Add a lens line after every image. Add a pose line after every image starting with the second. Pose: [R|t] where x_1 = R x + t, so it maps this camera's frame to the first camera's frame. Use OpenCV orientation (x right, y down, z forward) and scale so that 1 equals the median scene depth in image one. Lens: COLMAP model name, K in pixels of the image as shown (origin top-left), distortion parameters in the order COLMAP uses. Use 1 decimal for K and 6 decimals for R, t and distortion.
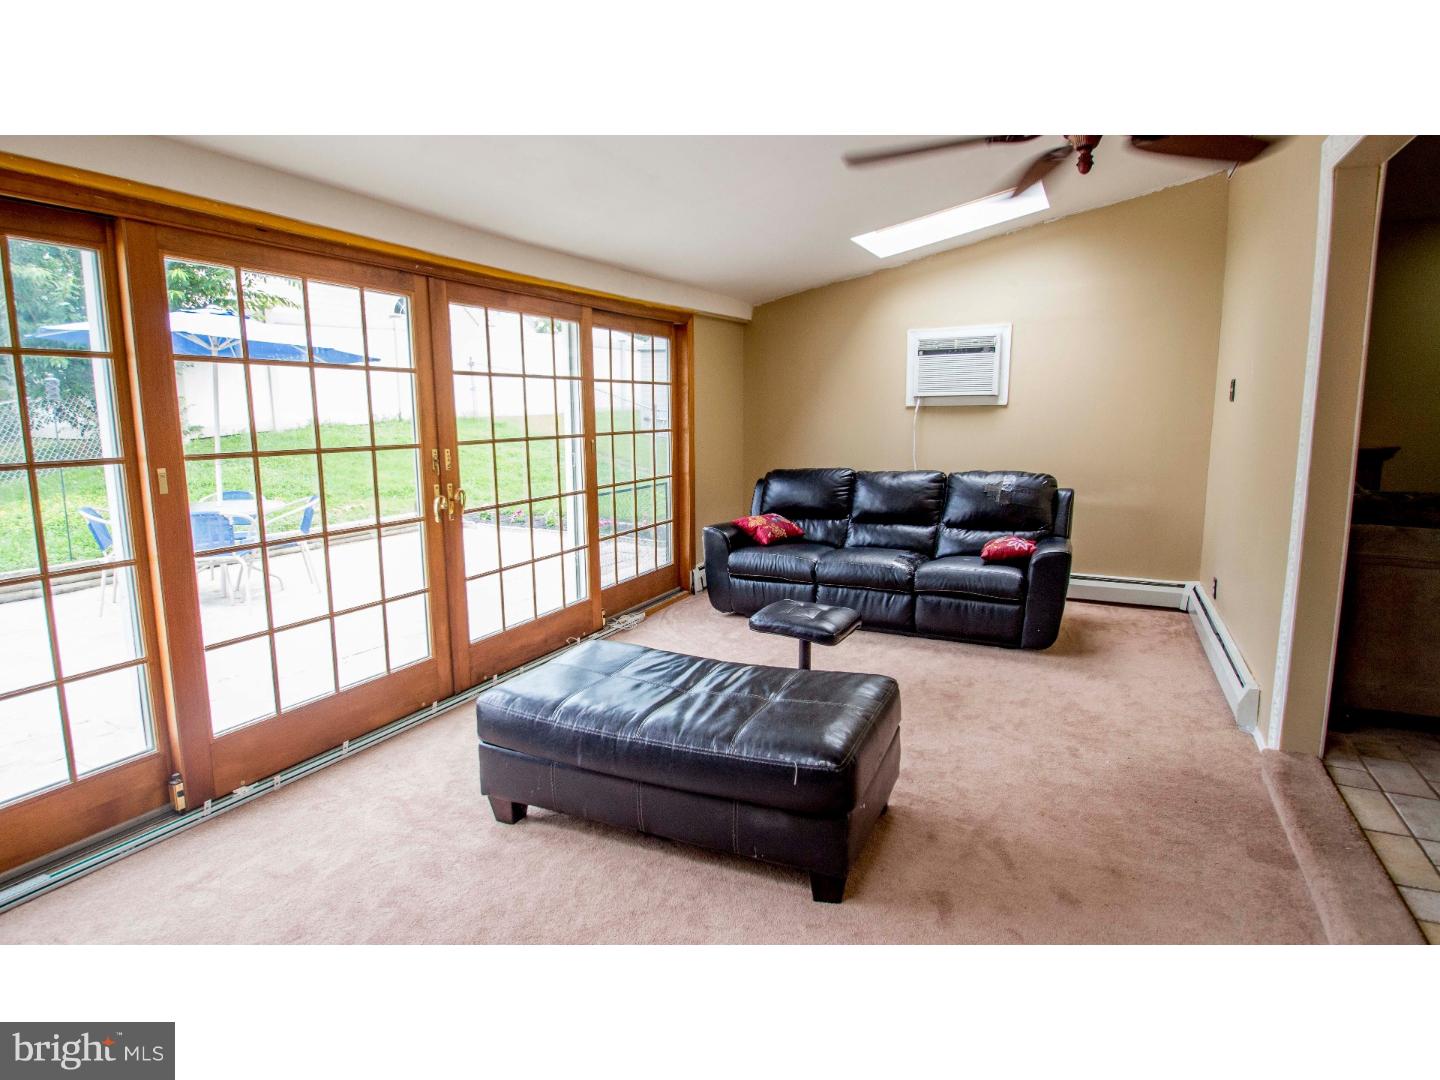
lens RADIAL K [[806.0, 0, 720.0], [0, 806.0, 540.0], [0, 0, 1]] dist [-0.002774, -0.000366]
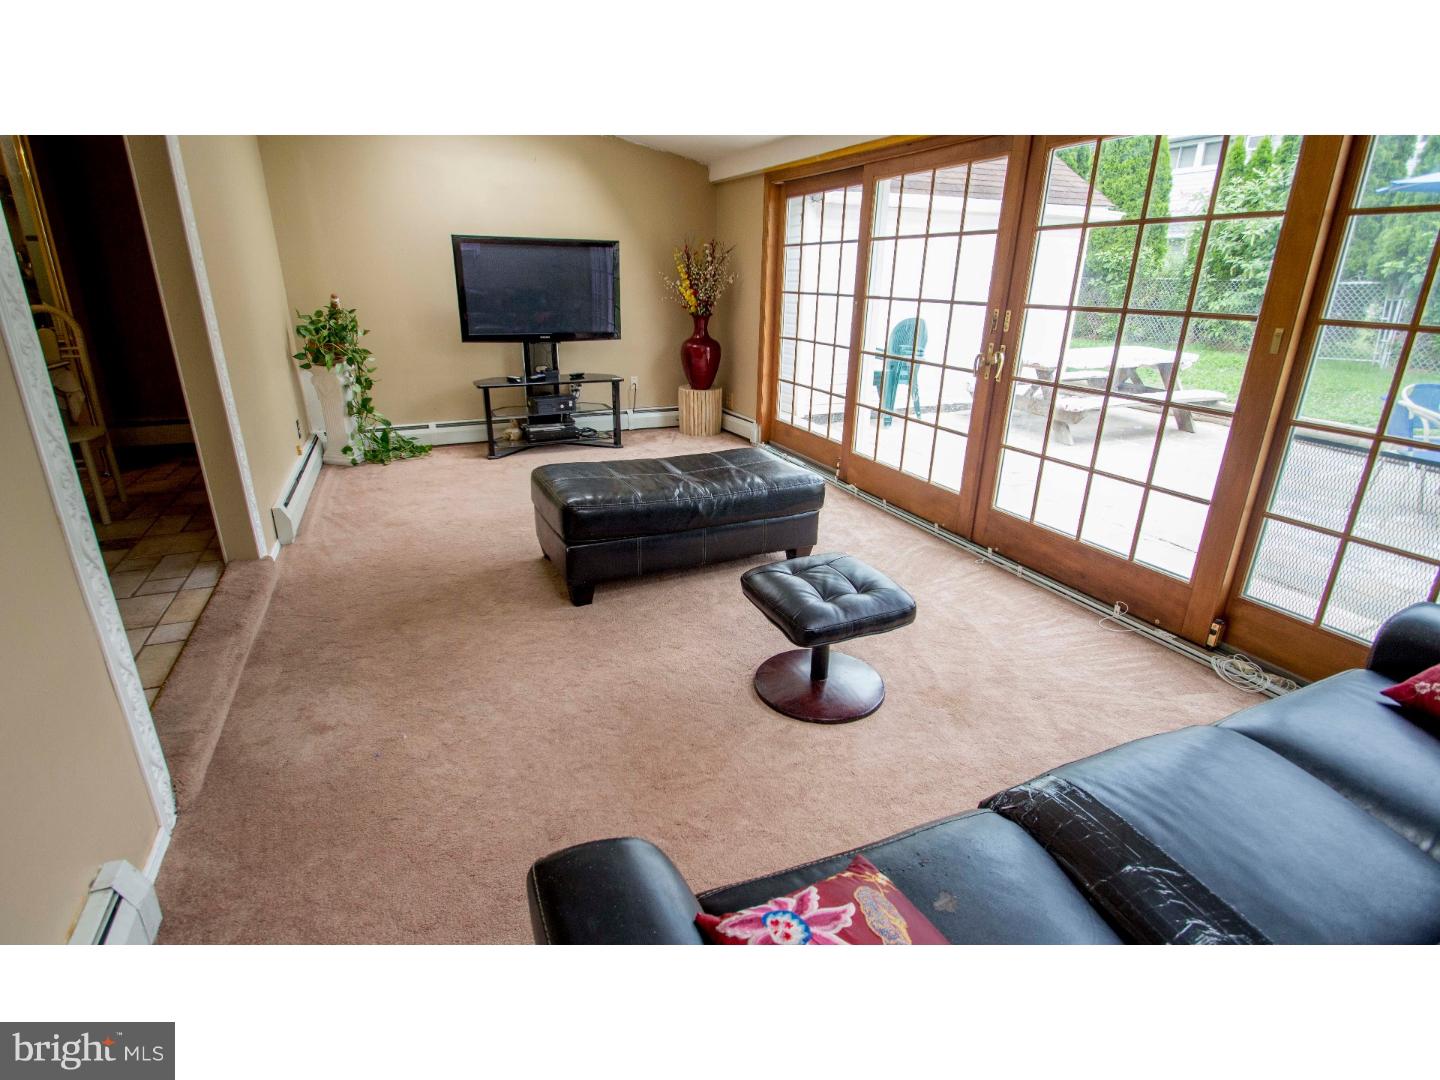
lens RADIAL K [[668.8, 0, 708.7], [0, 668.8, 528.4], [0, 0, 1]] dist [0.010364, -0.013210]
pose [[-0.645774, 0.270439, -0.714030, 0.570171], [-0.130459, 0.882337, 0.452174, -0.196965], [0.752300, 0.385154, -0.534510, 1.235848]]
